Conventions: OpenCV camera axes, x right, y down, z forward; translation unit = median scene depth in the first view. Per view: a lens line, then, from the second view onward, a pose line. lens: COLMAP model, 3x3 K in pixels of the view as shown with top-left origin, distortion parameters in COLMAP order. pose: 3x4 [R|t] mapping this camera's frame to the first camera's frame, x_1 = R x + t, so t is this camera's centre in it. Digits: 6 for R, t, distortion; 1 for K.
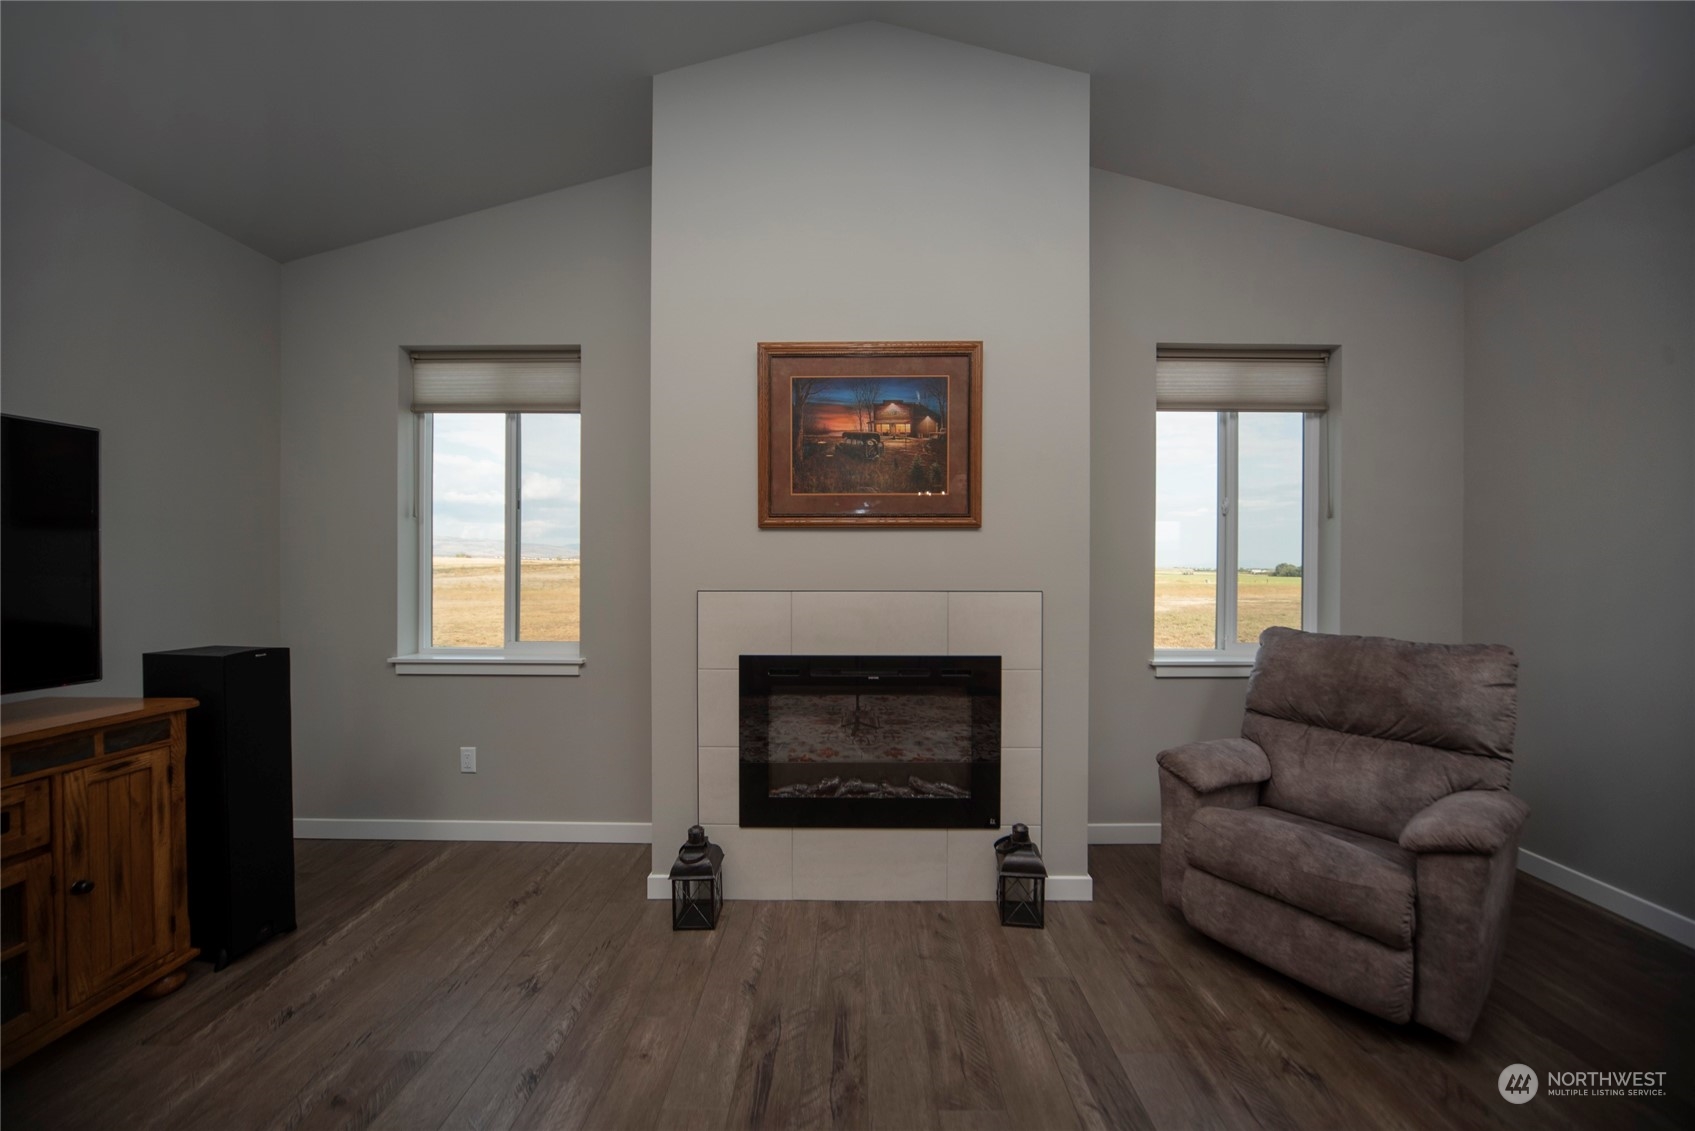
lens RADIAL K [[585.6, 0, 850.9], [0, 585.6, 572.7], [0, 0, 1]] dist [-0.012377, 0.000239]
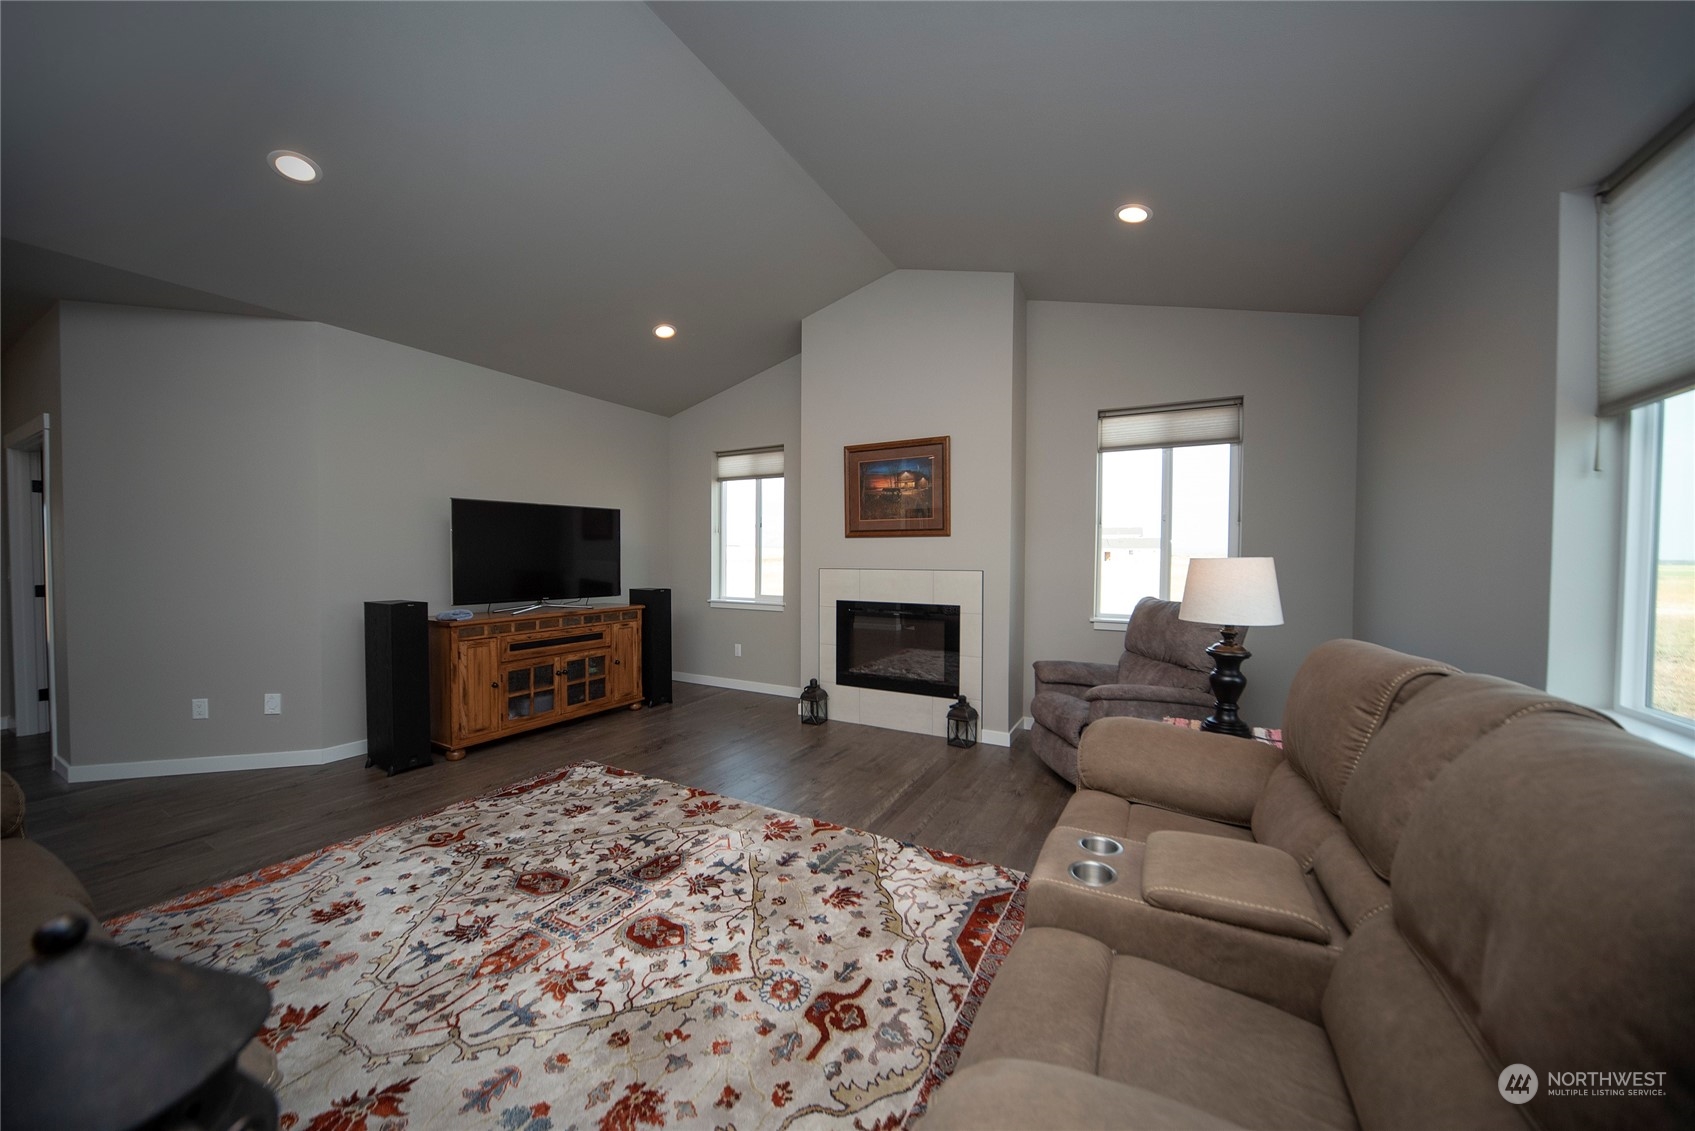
lens RADIAL K [[585.6, 0, 850.9], [0, 585.6, 572.7], [0, 0, 1]] dist [-0.012377, 0.000239]
pose [[0.883870, 0.015229, -0.467485, 0.812294], [-0.007513, 0.999803, 0.018364, 0.007198], [0.467673, -0.012720, 0.883810, -0.785893]]
